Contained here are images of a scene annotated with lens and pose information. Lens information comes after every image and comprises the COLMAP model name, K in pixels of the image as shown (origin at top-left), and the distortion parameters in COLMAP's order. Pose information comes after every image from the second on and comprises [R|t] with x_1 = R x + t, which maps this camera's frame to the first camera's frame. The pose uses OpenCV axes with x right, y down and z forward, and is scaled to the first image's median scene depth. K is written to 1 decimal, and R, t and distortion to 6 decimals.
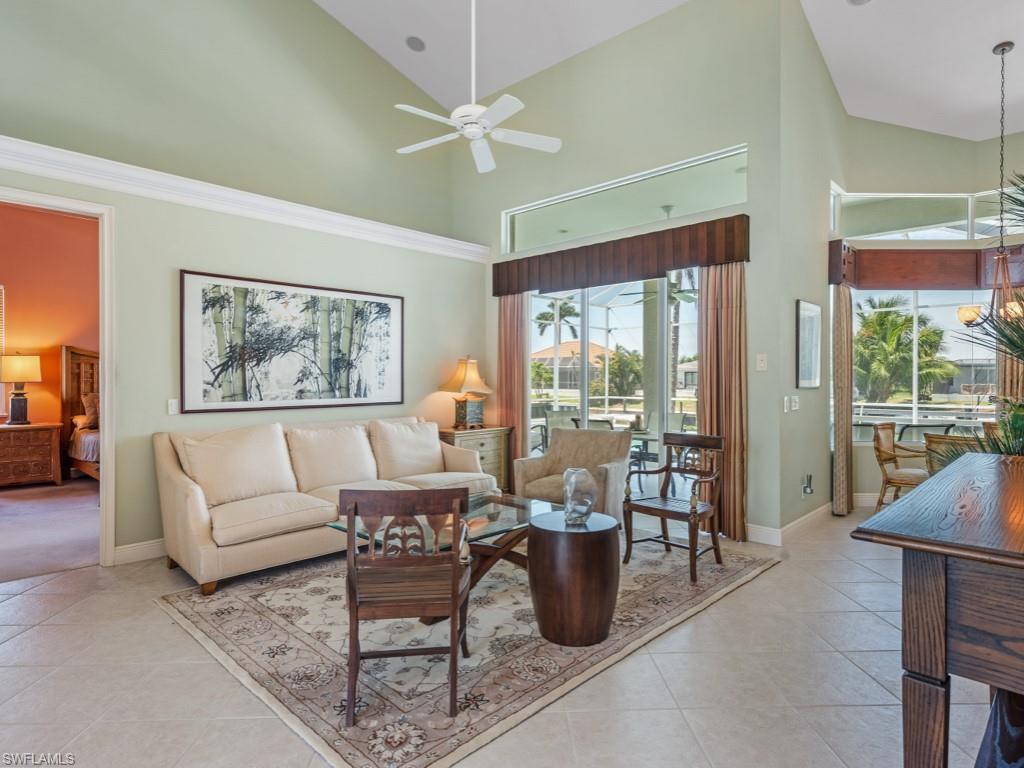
lens RADIAL K [[562.6, 0, 510.4], [0, 562.6, 384.0], [0, 0, 1]] dist [0.004310, -0.000097]
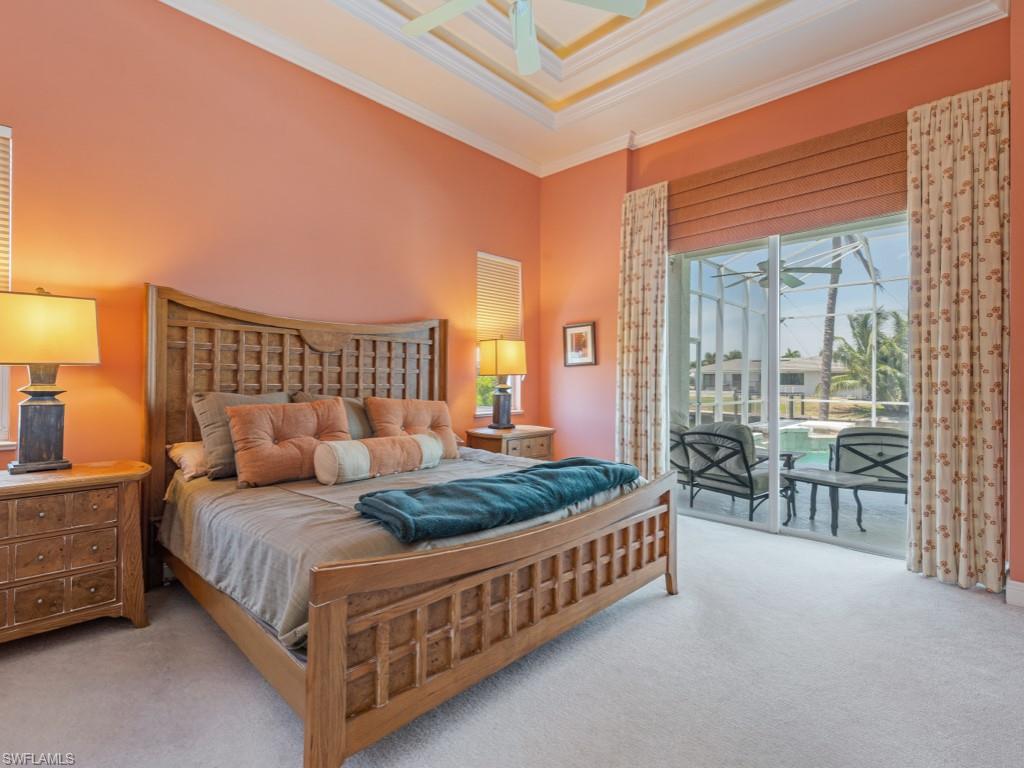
lens RADIAL K [[480.7, 0, 512.8], [0, 480.7, 379.4], [0, 0, 1]] dist [0.002047, -0.001043]
pose [[0.999973, 0.007178, -0.001296, -0.531032], [-0.007192, 0.999914, -0.010945, 0.008972], [0.001218, 0.010954, 0.999939, 0.651481]]
